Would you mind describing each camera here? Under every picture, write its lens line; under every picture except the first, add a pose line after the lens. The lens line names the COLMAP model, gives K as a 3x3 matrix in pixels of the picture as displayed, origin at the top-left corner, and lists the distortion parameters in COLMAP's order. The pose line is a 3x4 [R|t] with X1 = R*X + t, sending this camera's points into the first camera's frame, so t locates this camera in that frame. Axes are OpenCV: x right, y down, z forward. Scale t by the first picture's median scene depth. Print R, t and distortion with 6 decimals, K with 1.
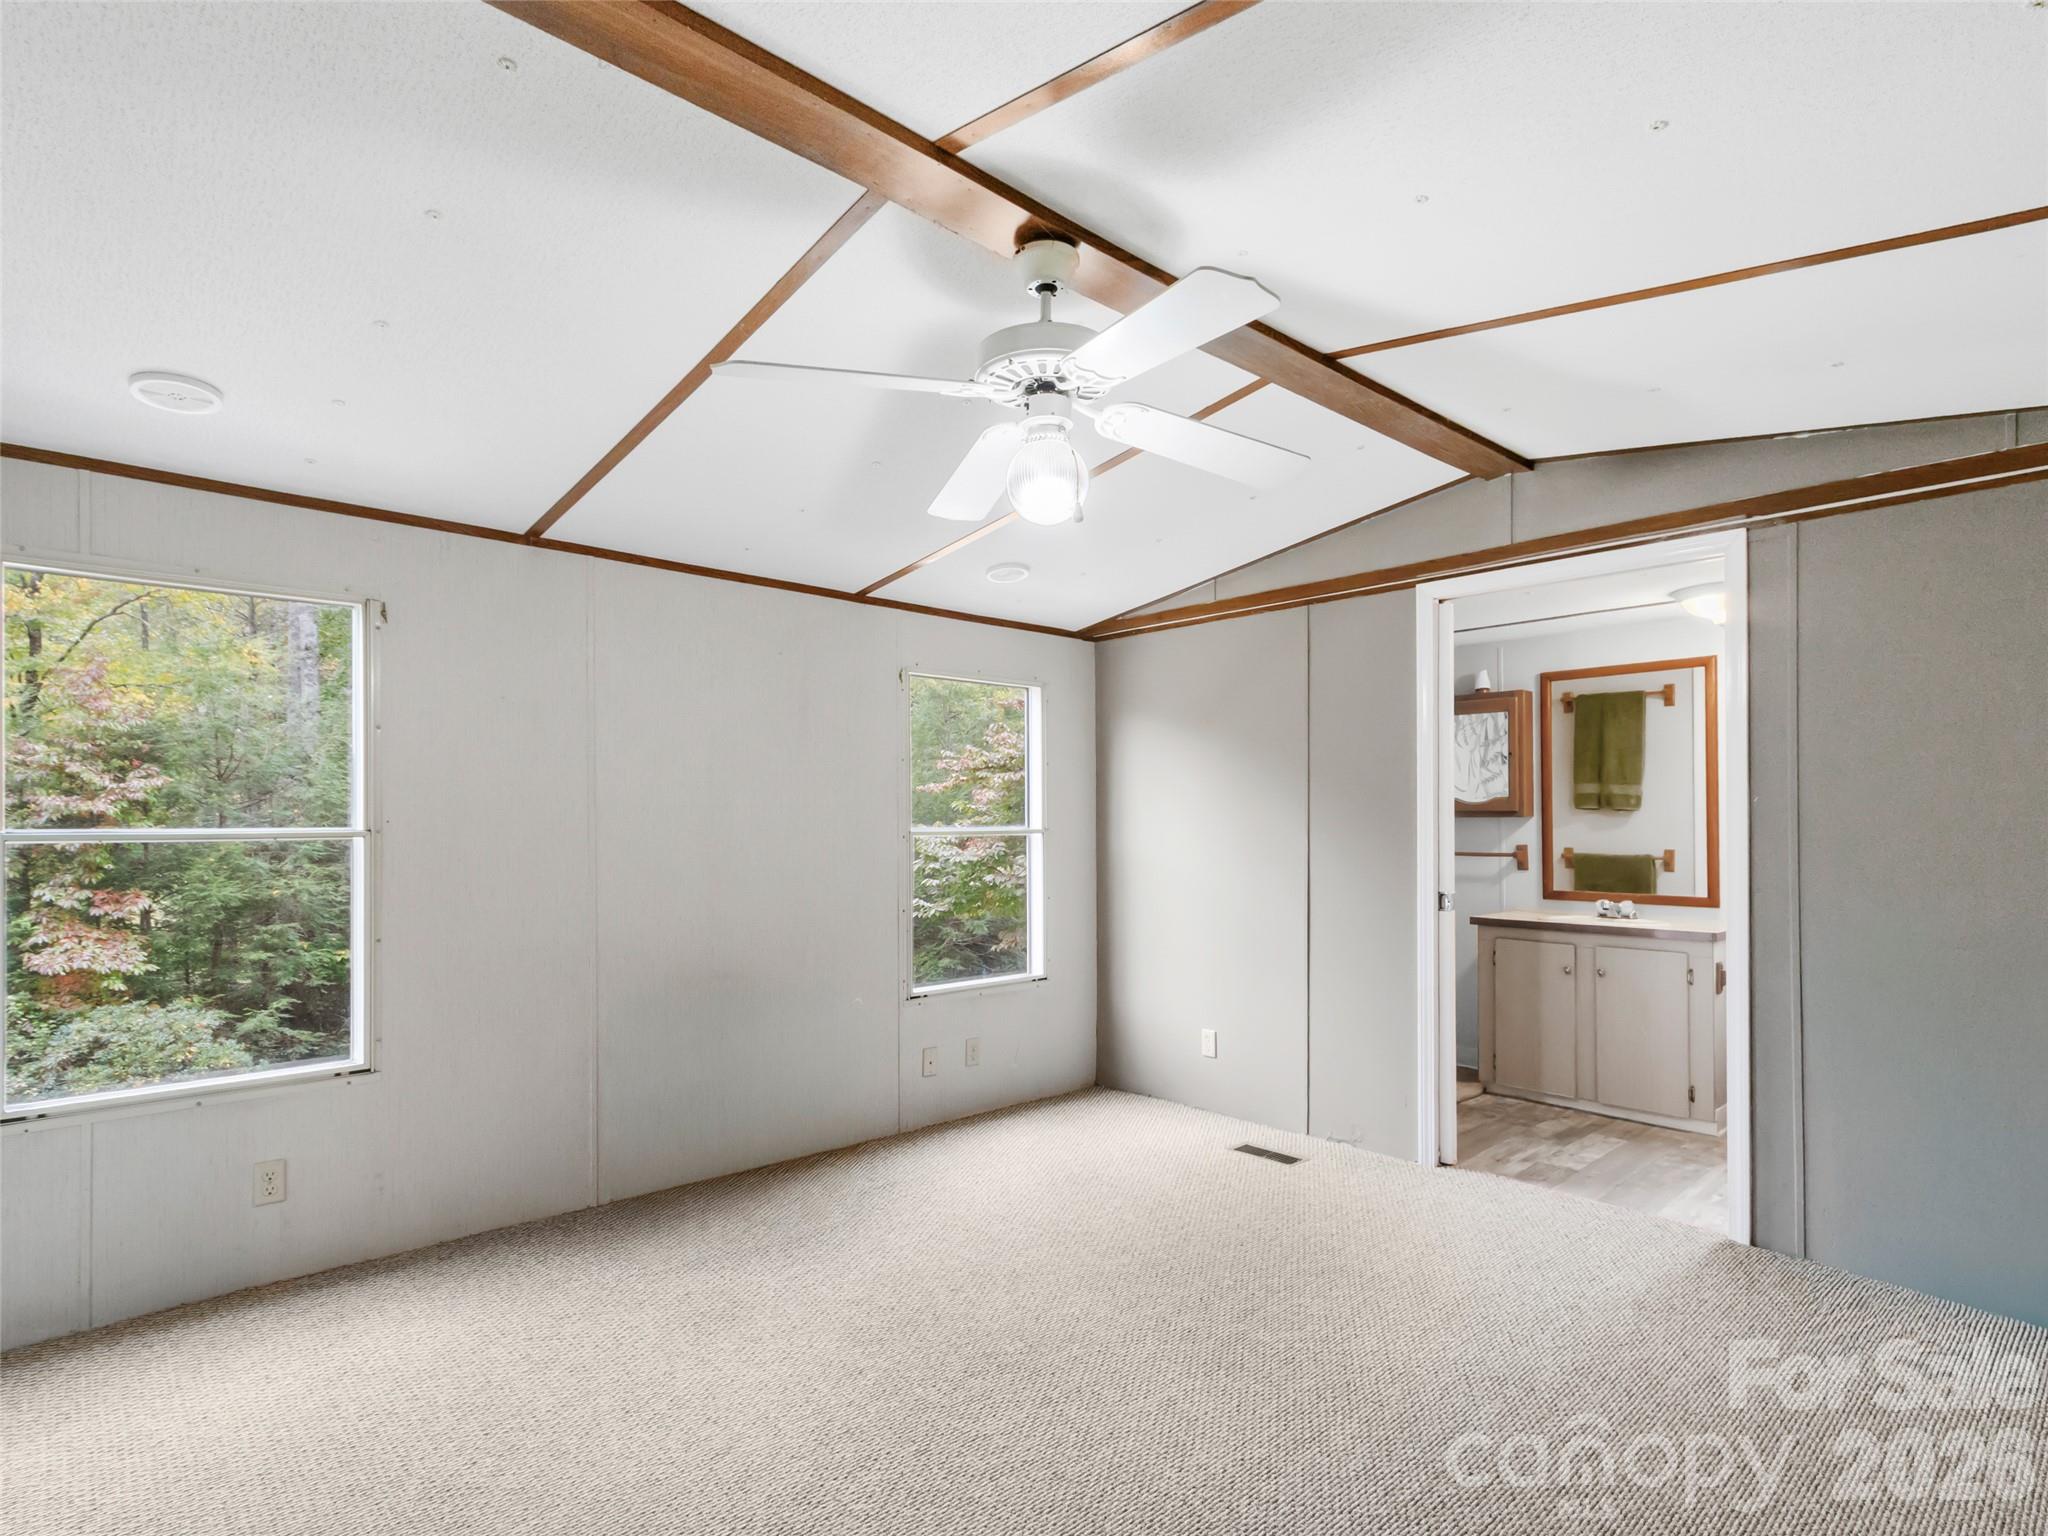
lens RADIAL K [[1063.8, 0, 1020.7], [0, 1063.8, 807.1], [0, 0, 1]] dist [0.013246, -0.000565]
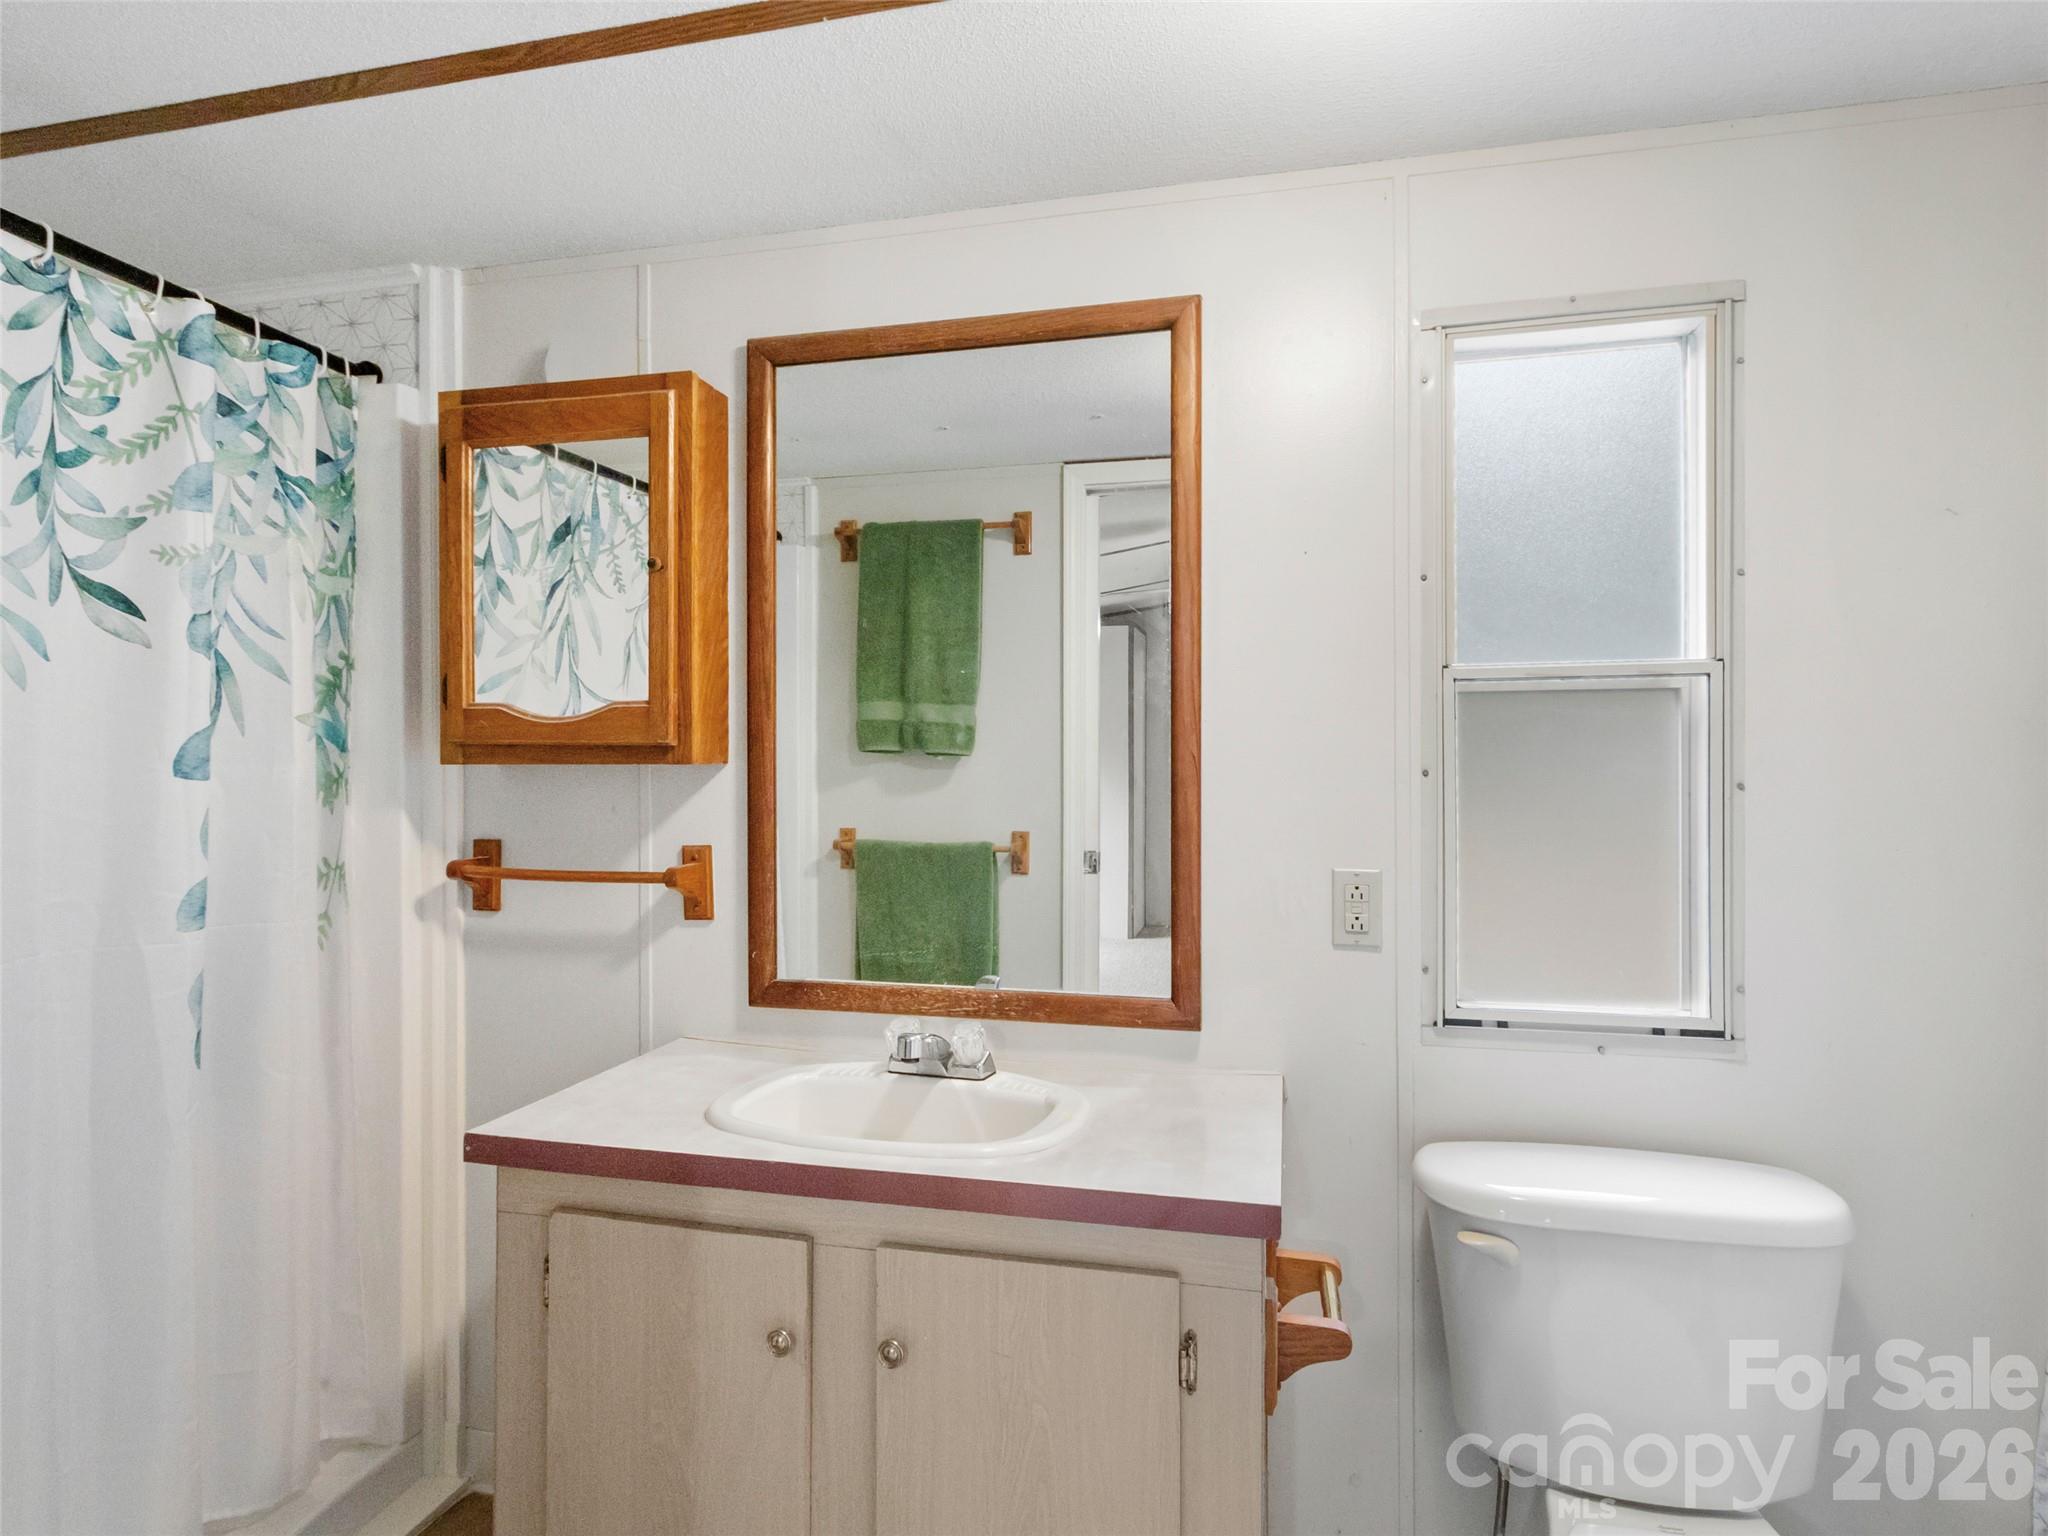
lens RADIAL K [[1058.3, 0, 1043.0], [0, 1058.3, 785.5], [0, 0, 1]] dist [0.000894, -0.001823]
pose [[0.811080, -0.002884, 0.584928, 0.335868], [-0.010368, 0.999760, 0.019306, 0.007778], [-0.584843, -0.021724, 0.810855, 0.614382]]
